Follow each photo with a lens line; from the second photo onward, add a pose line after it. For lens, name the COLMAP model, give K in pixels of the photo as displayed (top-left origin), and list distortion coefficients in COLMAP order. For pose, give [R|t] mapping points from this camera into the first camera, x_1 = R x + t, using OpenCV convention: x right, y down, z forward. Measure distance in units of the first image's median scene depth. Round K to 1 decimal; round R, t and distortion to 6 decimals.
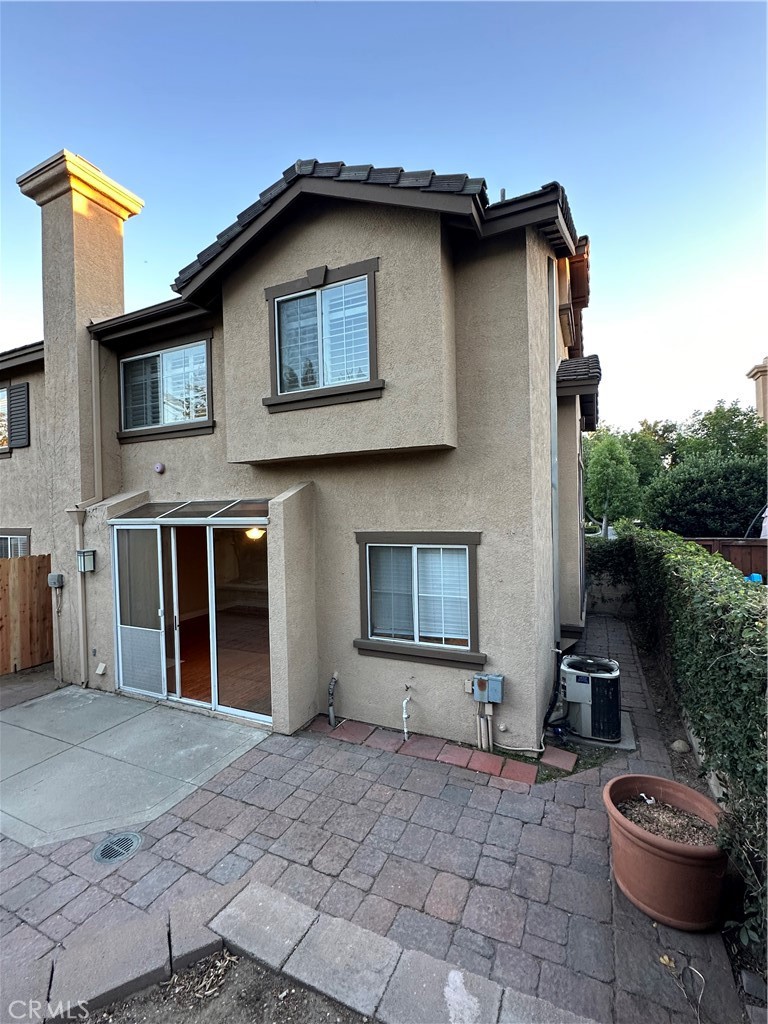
lens RADIAL K [[453.2, 0, 381.6], [0, 453.2, 510.4], [0, 0, 1]] dist [-0.001342, 0.000481]
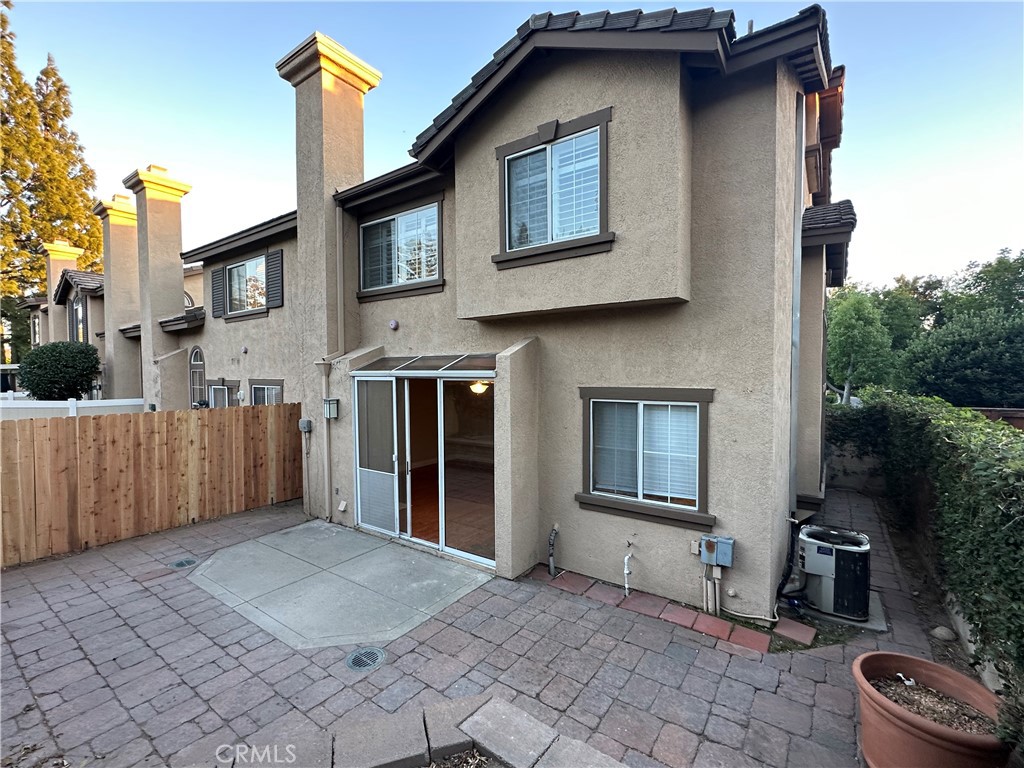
lens RADIAL K [[453.2, 0, 510.7], [0, 453.2, 385.9], [0, 0, 1]] dist [-0.001342, 0.000481]
pose [[0.984285, 0.023835, -0.174971, -0.032721], [-0.019218, 0.999422, 0.028031, 0.020030], [0.175538, -0.024228, 0.984174, -0.016391]]
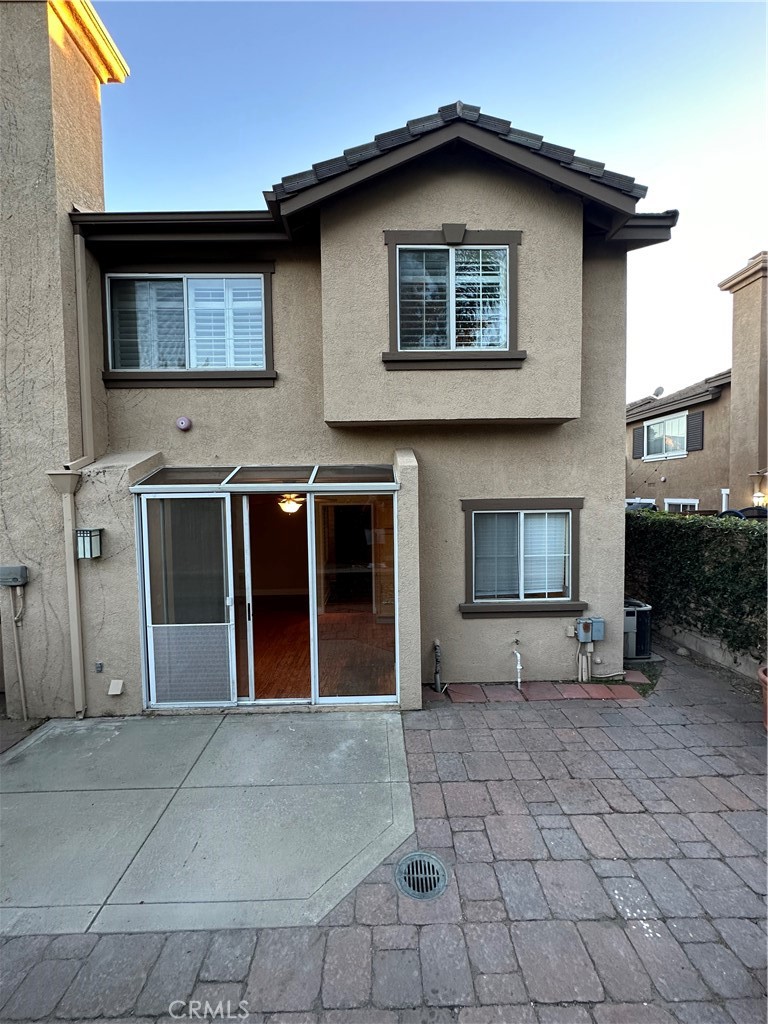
lens RADIAL K [[407.8, 0, 380.5], [0, 407.8, 511.3], [0, 0, 1]] dist [-0.000370, -0.000661]
pose [[0.896407, -0.008605, 0.443148, -0.639881], [-0.003000, 0.999671, 0.025480, 0.051804], [-0.443222, -0.024170, 0.896086, 0.262986]]
